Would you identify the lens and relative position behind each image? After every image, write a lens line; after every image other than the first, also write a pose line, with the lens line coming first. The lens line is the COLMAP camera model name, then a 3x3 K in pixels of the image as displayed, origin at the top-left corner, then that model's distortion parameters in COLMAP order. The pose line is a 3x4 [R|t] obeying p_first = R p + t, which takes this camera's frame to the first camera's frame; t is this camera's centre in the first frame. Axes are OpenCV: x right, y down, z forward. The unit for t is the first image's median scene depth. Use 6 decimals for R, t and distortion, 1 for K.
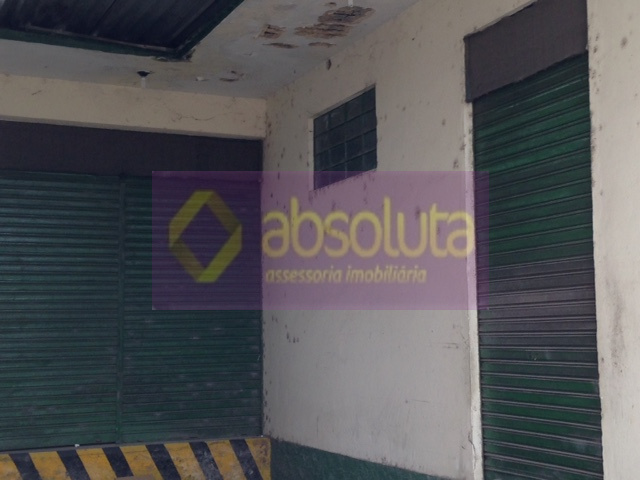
lens RADIAL K [[1109.4, 0, 320.0], [0, 1109.4, 240.0], [0, 0, 1]] dist [0.166038, 0.211265]
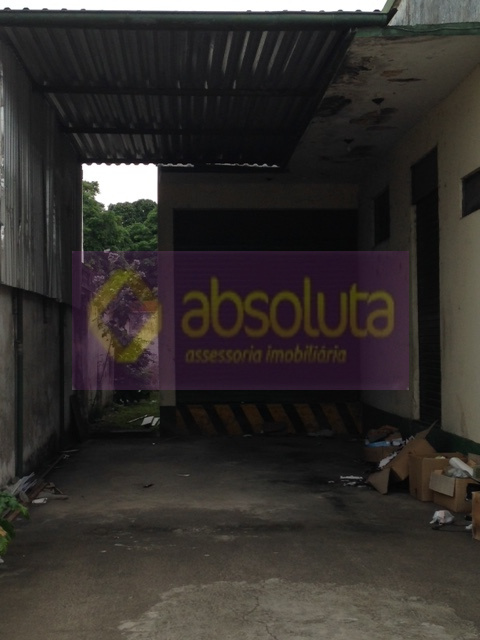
lens RADIAL K [[1109.4, 0, 240.0], [0, 1109.4, 320.0], [0, 0, 1]] dist [0.166038, 0.211265]
pose [[0.940834, 0.000461, -0.338868, 0.467636], [0.023174, 0.997571, 0.065695, -0.064201], [0.338075, -0.069661, 0.938538, -0.735861]]
